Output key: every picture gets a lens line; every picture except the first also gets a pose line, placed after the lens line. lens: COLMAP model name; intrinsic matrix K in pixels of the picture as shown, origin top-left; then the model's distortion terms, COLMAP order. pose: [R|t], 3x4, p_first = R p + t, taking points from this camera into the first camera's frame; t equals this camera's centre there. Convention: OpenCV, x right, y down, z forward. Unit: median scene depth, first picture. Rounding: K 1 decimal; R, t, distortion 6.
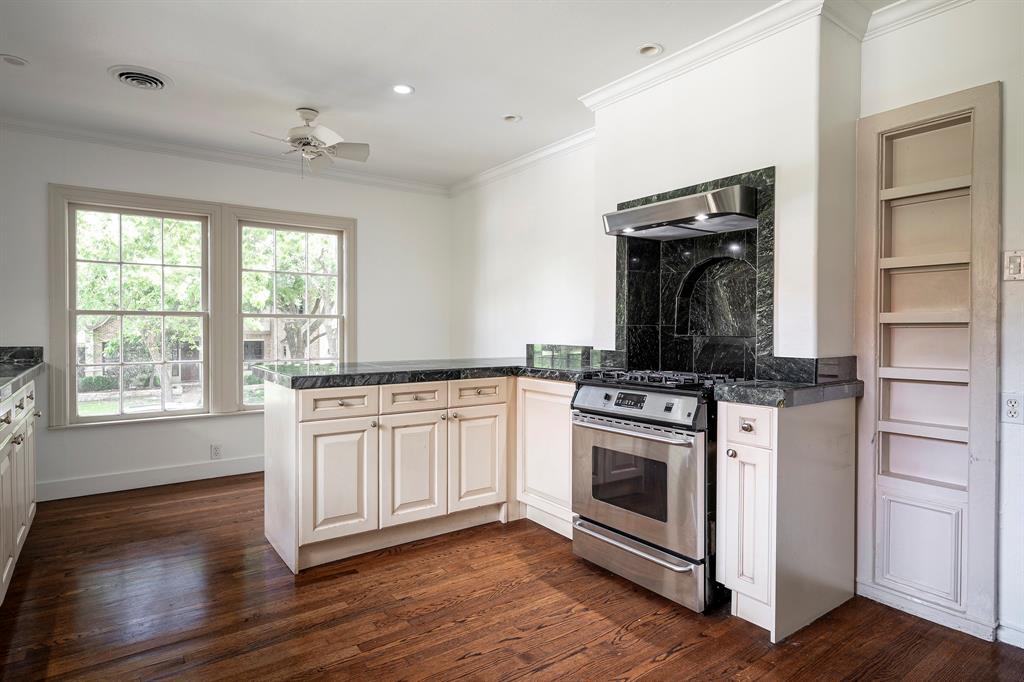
lens RADIAL K [[561.5, 0, 506.8], [0, 561.5, 322.1], [0, 0, 1]] dist [-0.002550, -0.000029]
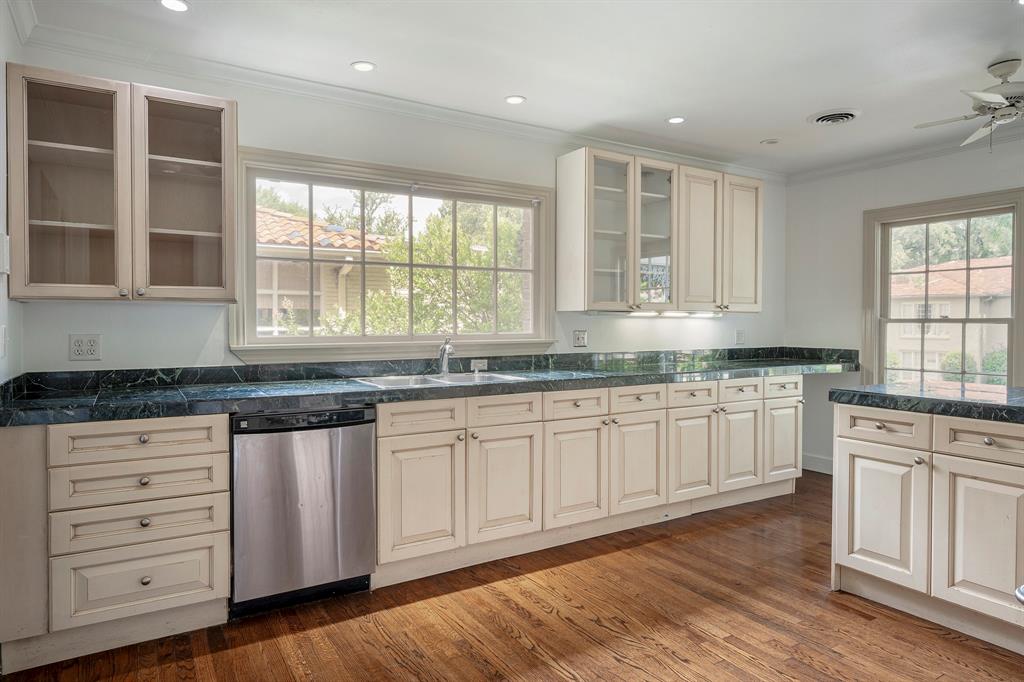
lens RADIAL K [[594.4, 0, 515.4], [0, 594.4, 322.9], [0, 0, 1]] dist [-0.000246, 0.001007]
pose [[-0.030867, -0.004302, -0.999514, 0.647768], [0.003762, 0.999983, -0.004420, -0.015750], [0.999516, -0.003896, -0.030850, 0.451654]]
